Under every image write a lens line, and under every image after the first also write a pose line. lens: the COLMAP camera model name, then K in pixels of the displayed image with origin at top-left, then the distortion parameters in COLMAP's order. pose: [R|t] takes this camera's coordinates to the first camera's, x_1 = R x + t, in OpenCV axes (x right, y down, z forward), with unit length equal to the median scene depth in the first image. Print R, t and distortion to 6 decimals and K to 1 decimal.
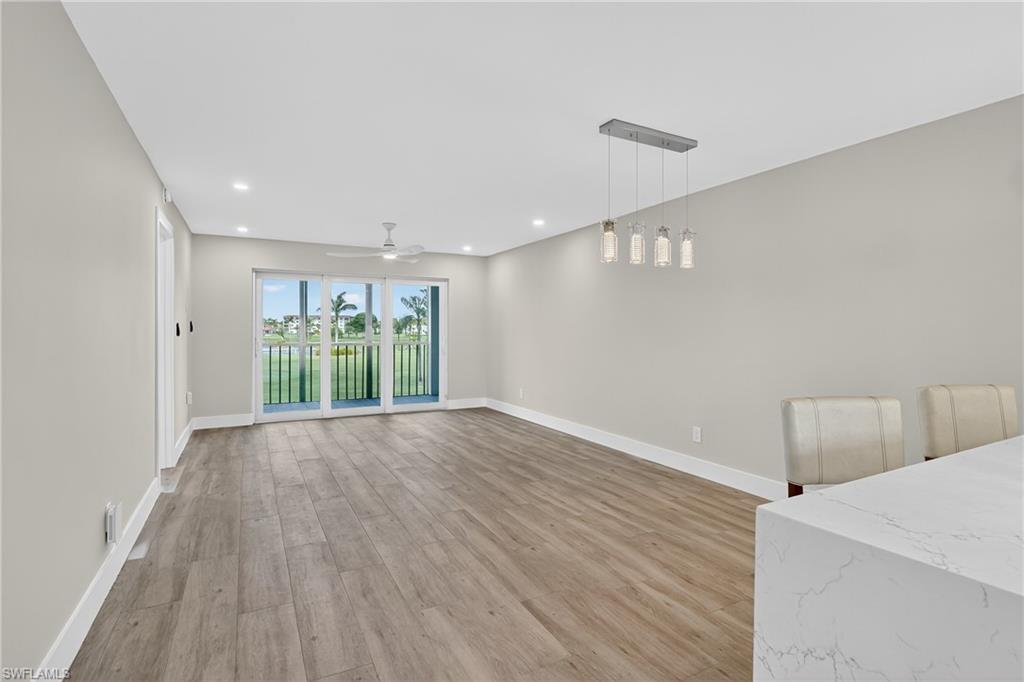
lens RADIAL K [[494.5, 0, 506.9], [0, 494.5, 335.2], [0, 0, 1]] dist [-0.013632, -0.001705]
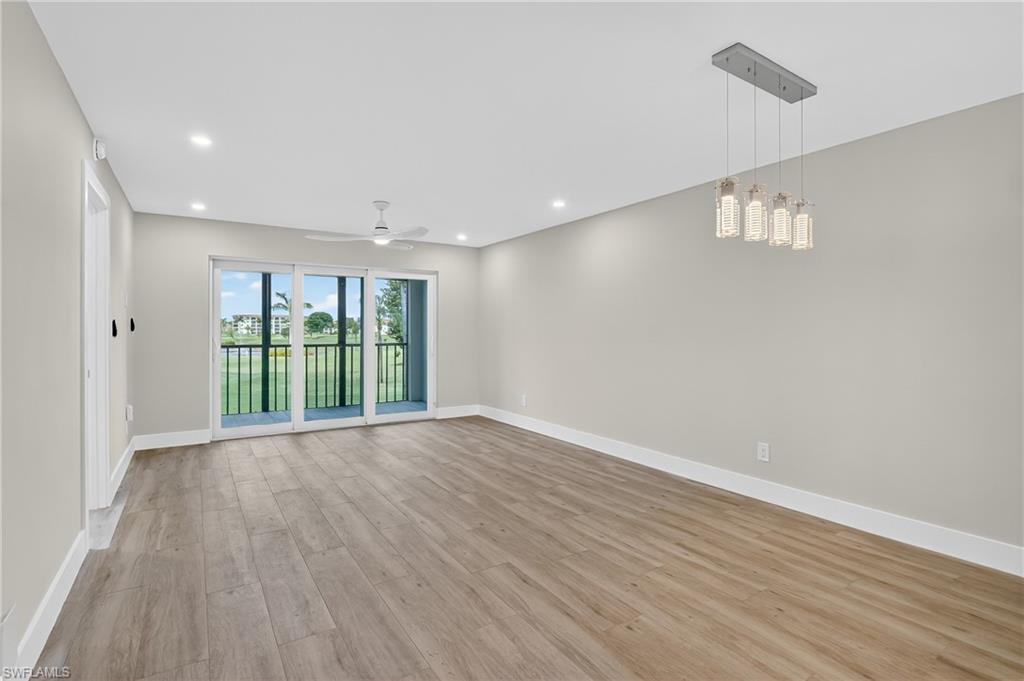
lens RADIAL K [[494.5, 0, 505.5], [0, 494.5, 333.6], [0, 0, 1]] dist [-0.013632, -0.001705]
pose [[0.996769, -0.000951, 0.080316, -0.128315], [0.001233, 0.999993, -0.003454, 0.000397], [-0.080312, 0.003542, 0.996763, 0.197919]]
